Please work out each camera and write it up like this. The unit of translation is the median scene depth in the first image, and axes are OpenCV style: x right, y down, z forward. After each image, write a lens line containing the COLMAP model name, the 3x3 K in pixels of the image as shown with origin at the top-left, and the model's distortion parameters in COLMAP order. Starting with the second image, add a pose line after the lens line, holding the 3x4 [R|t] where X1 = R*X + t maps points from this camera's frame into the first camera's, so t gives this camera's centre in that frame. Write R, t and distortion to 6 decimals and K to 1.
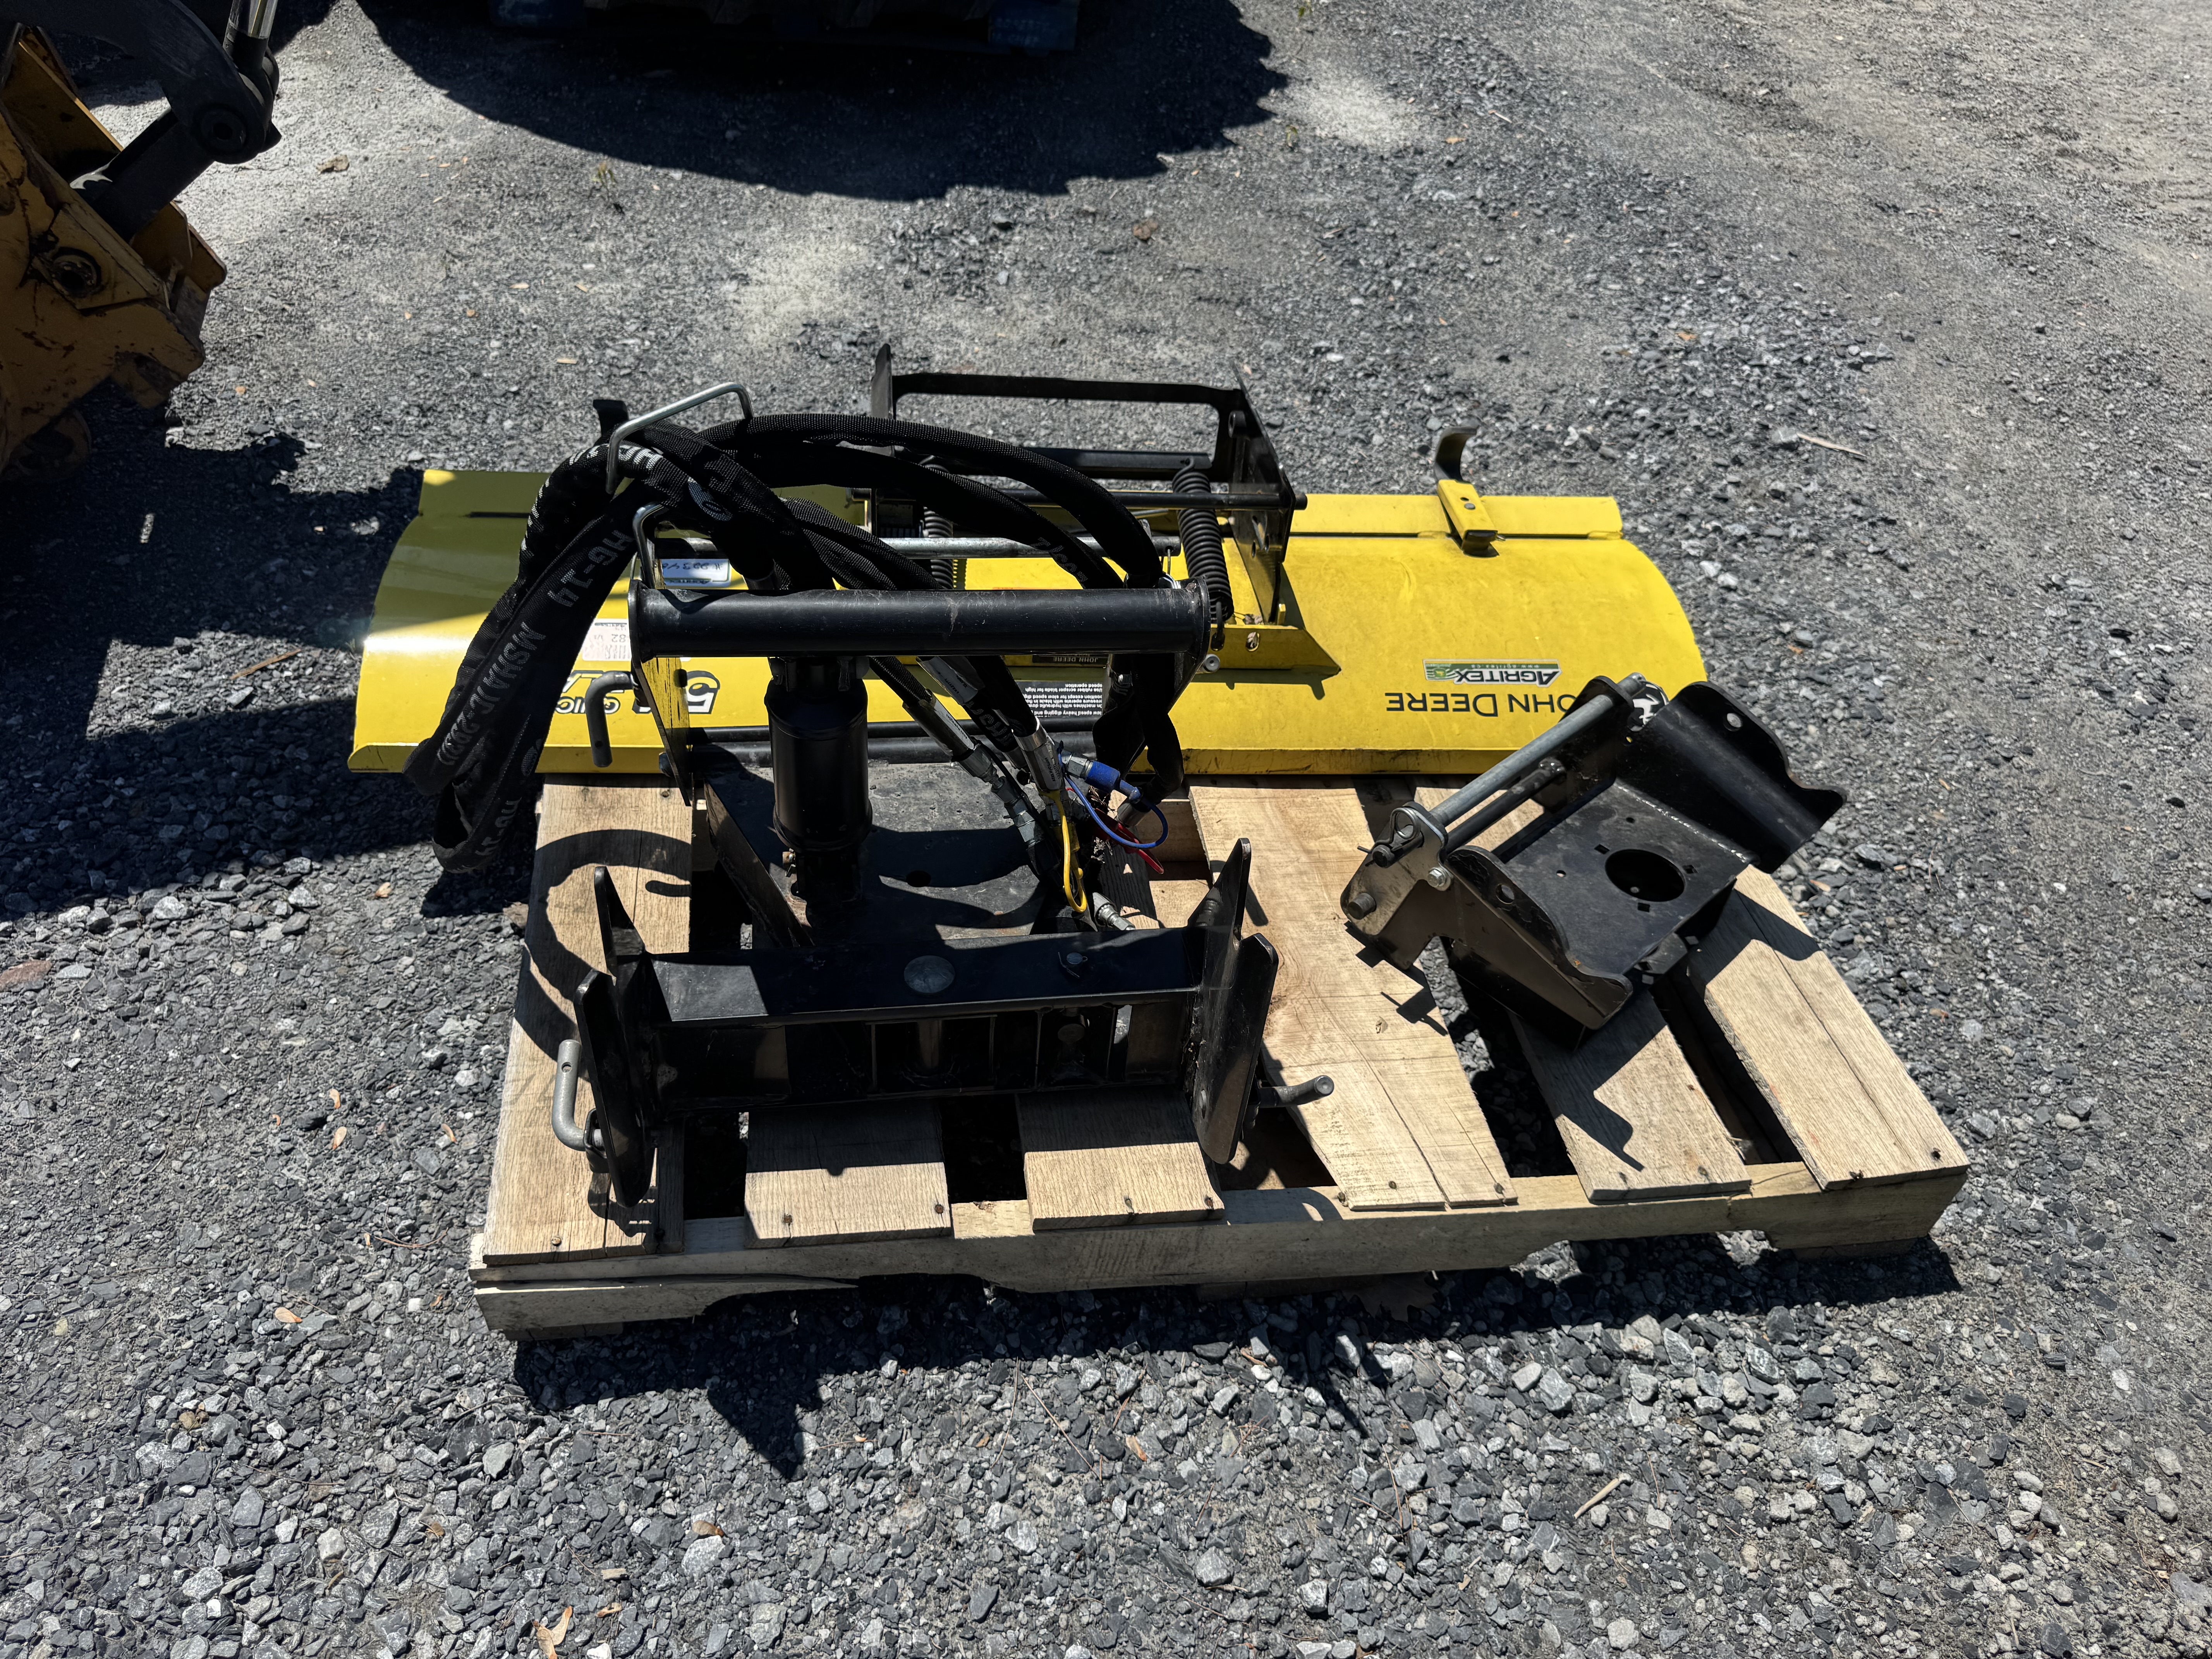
lens RADIAL K [[1556.3, 0, 1100.7], [0, 1556.3, 827.8], [0, 0, 1]] dist [0.025096, -0.042487]
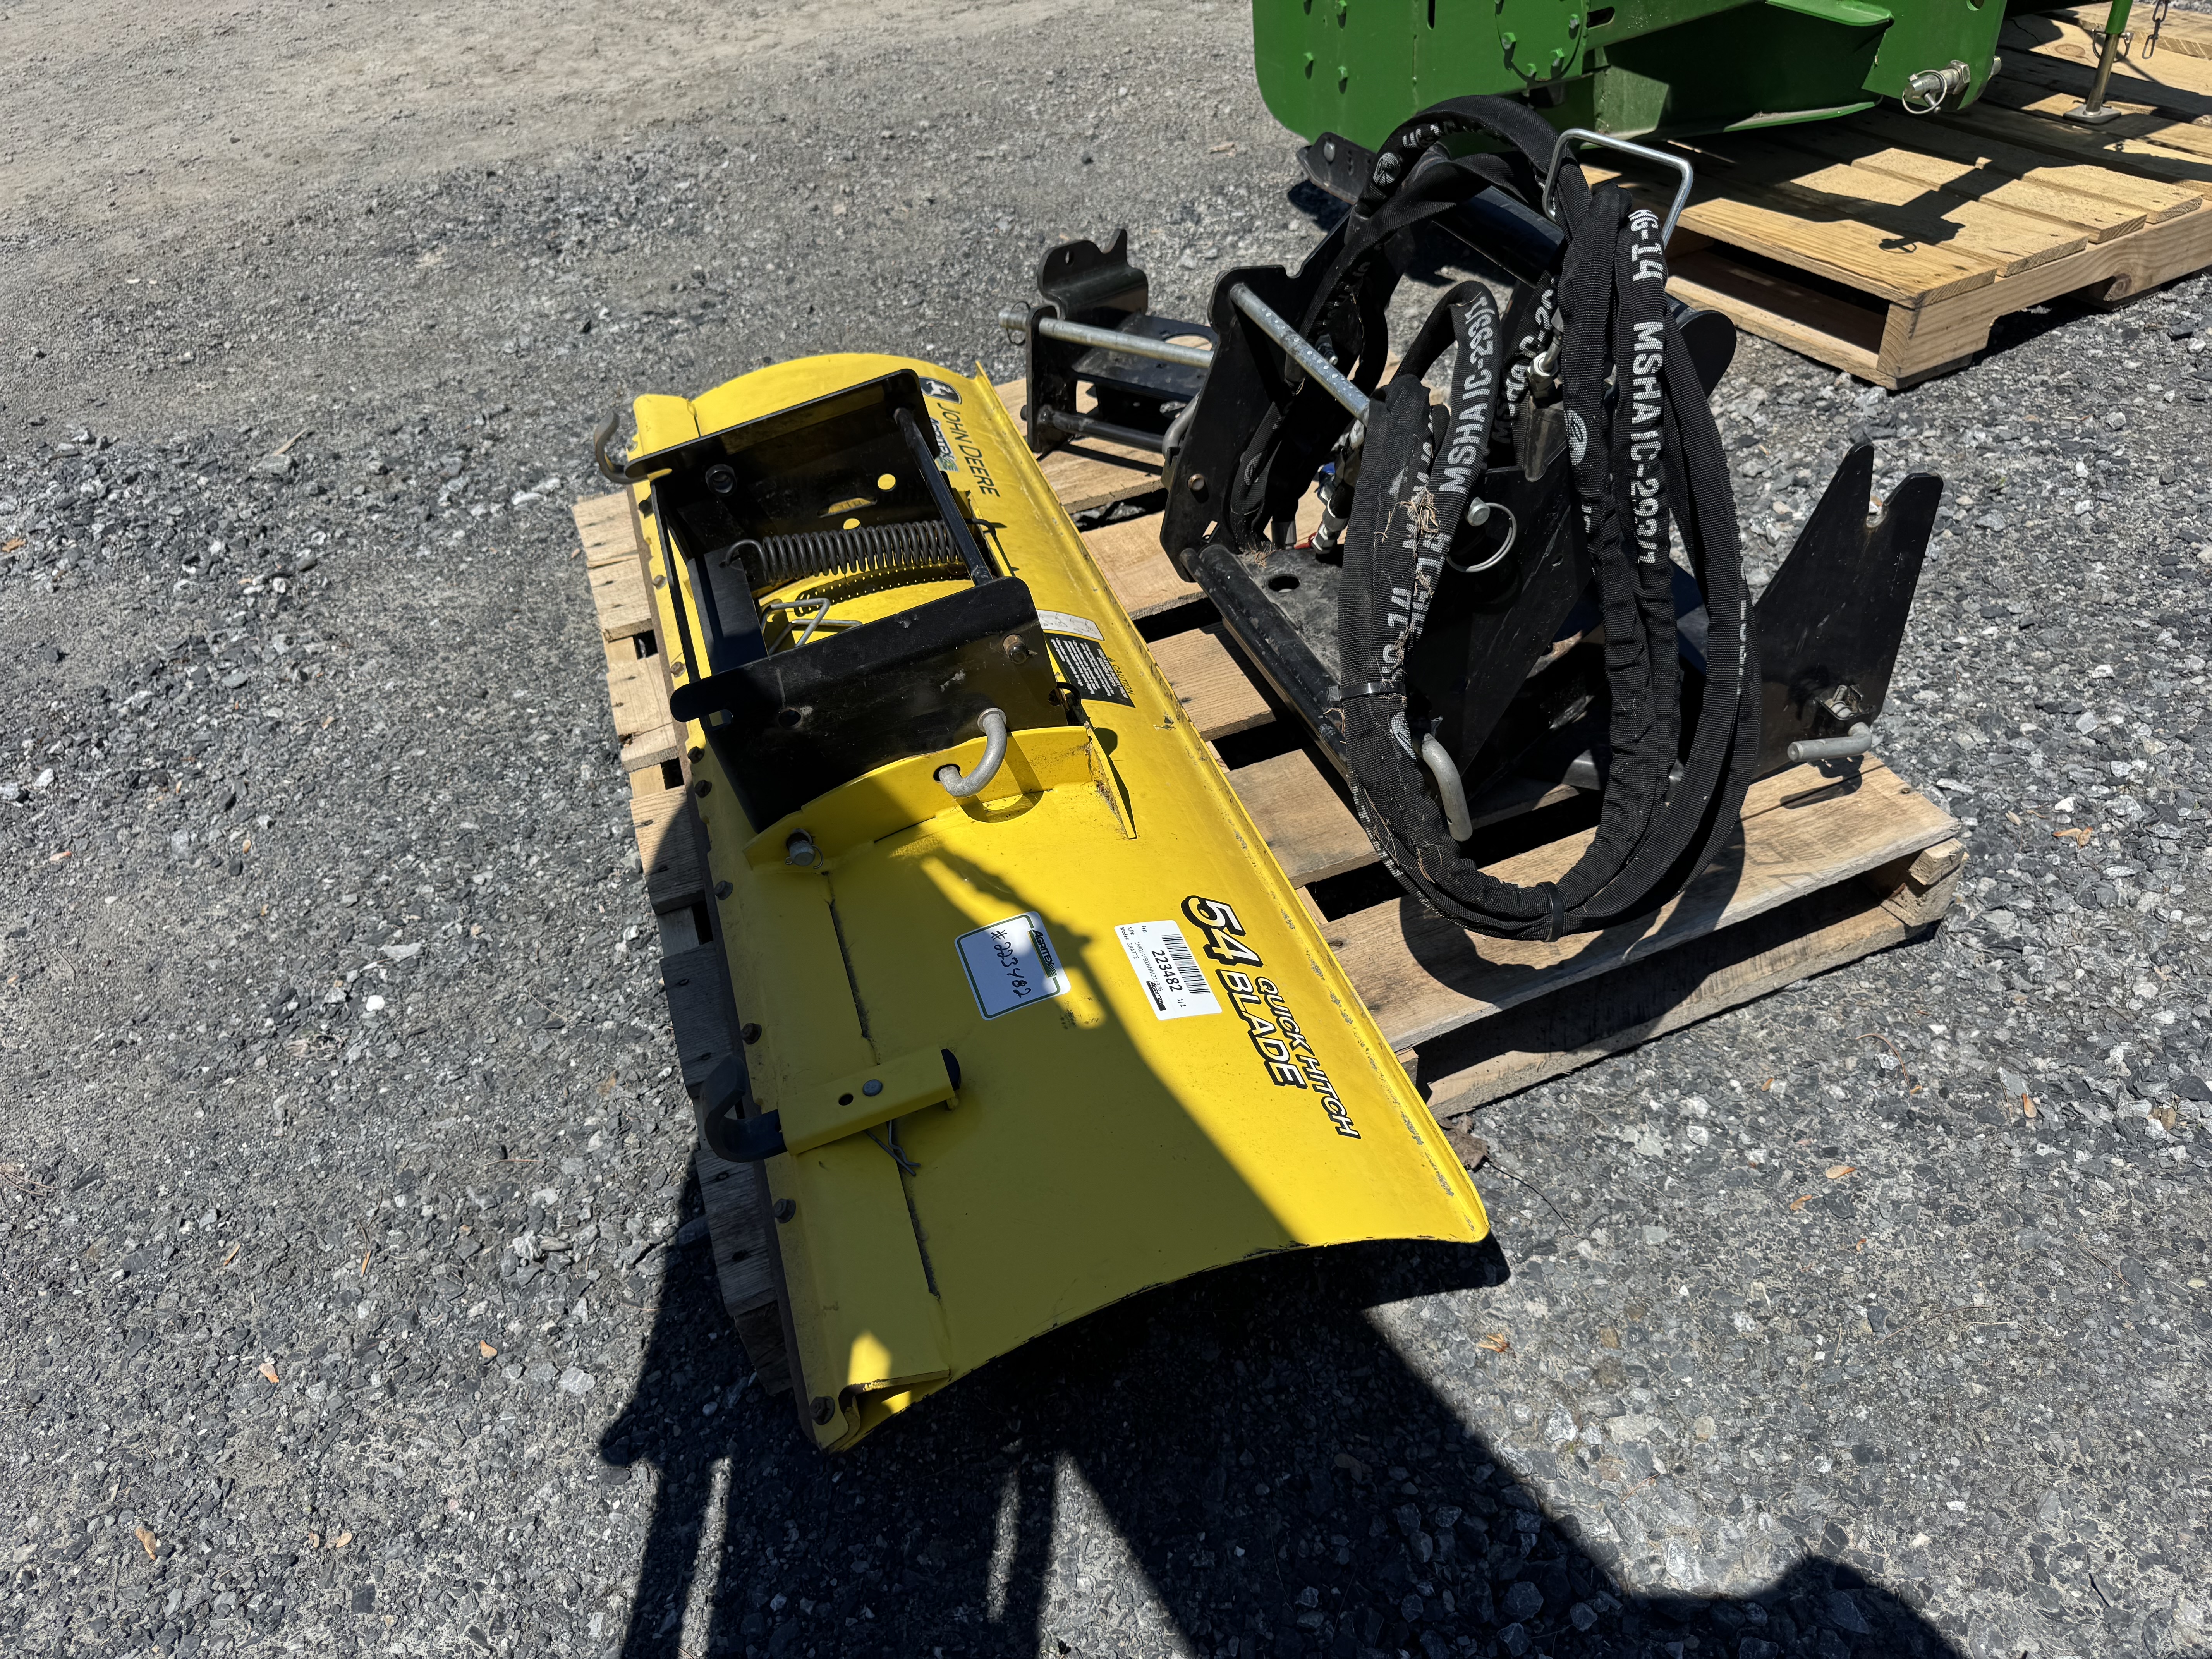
lens RADIAL K [[1606.4, 0, 1106.0], [0, 1606.4, 829.5], [0, 0, 1]] dist [0.013707, -0.044628]
pose [[-0.201296, -0.710469, 0.674325, -0.811205], [0.738914, 0.341785, 0.580681, -0.650111], [-0.643029, 0.615156, 0.456175, 0.675066]]
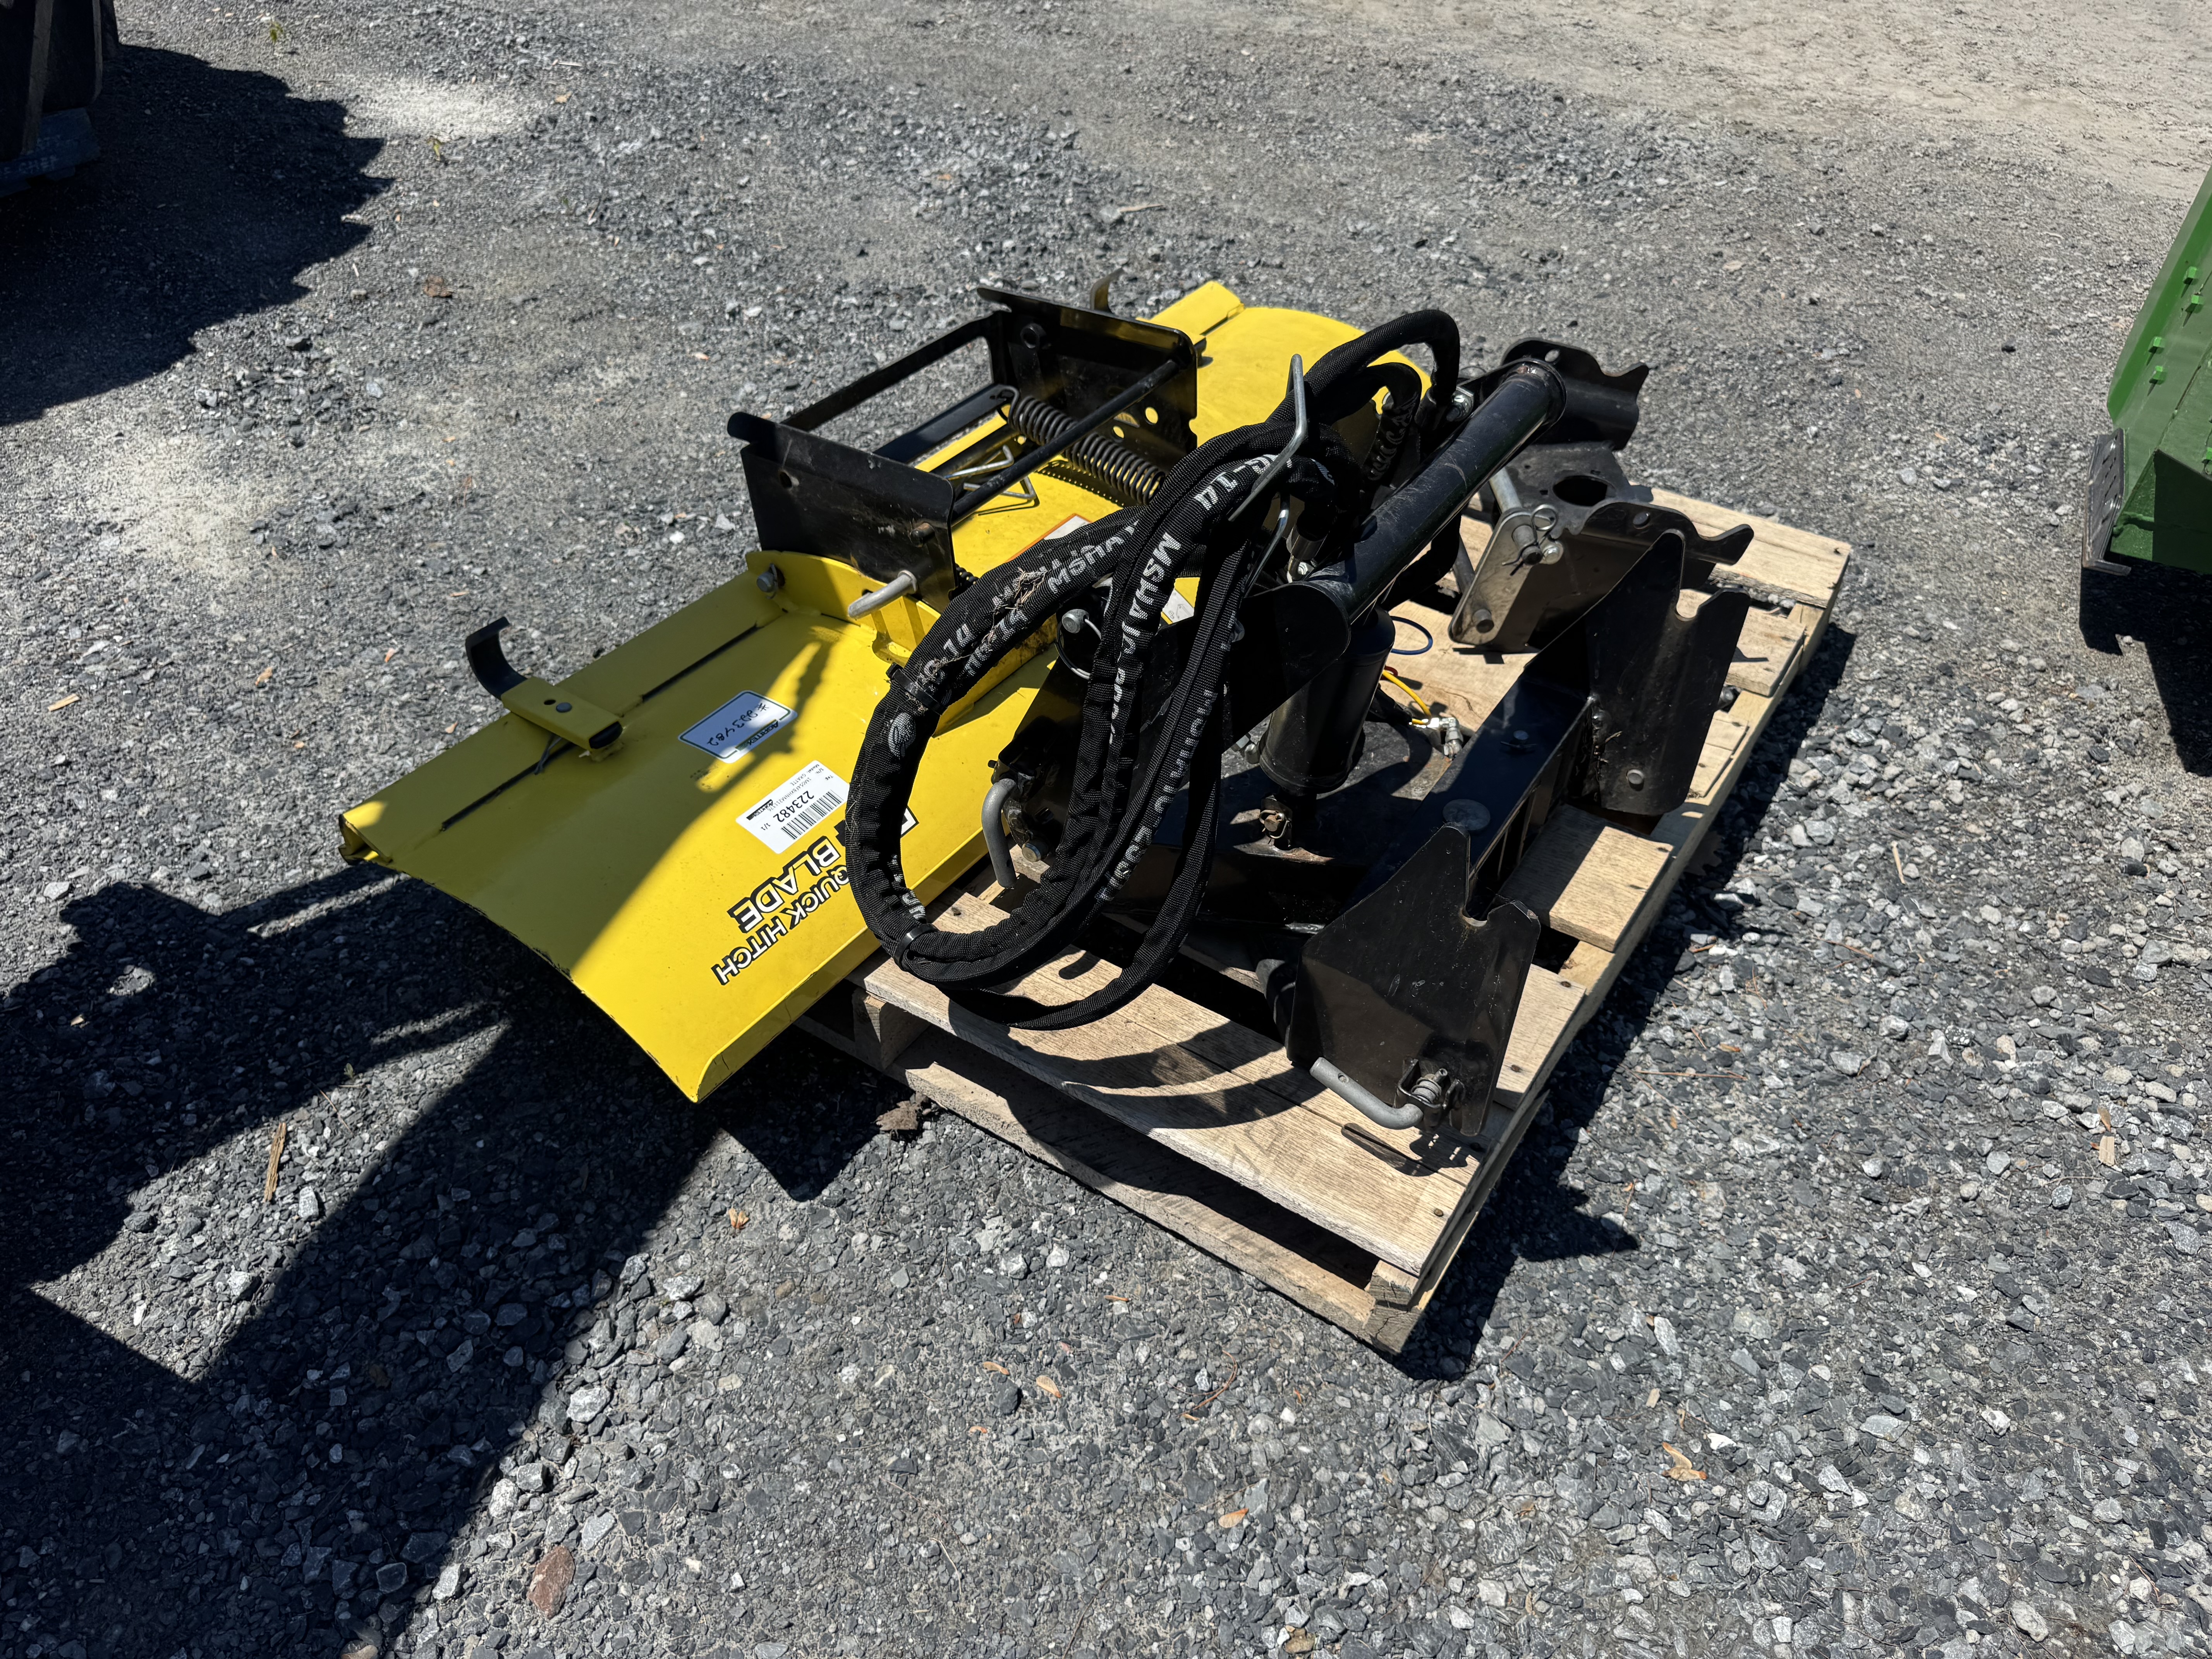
lens RADIAL K [[1556.3, 0, 1100.7], [0, 1556.3, 827.8], [0, 0, 1]] dist [0.025096, -0.042487]
pose [[0.663771, -0.562258, 0.493228, -0.670895], [0.541278, 0.816216, 0.202014, -0.209489], [-0.516164, 0.132883, 0.846119, 0.171413]]
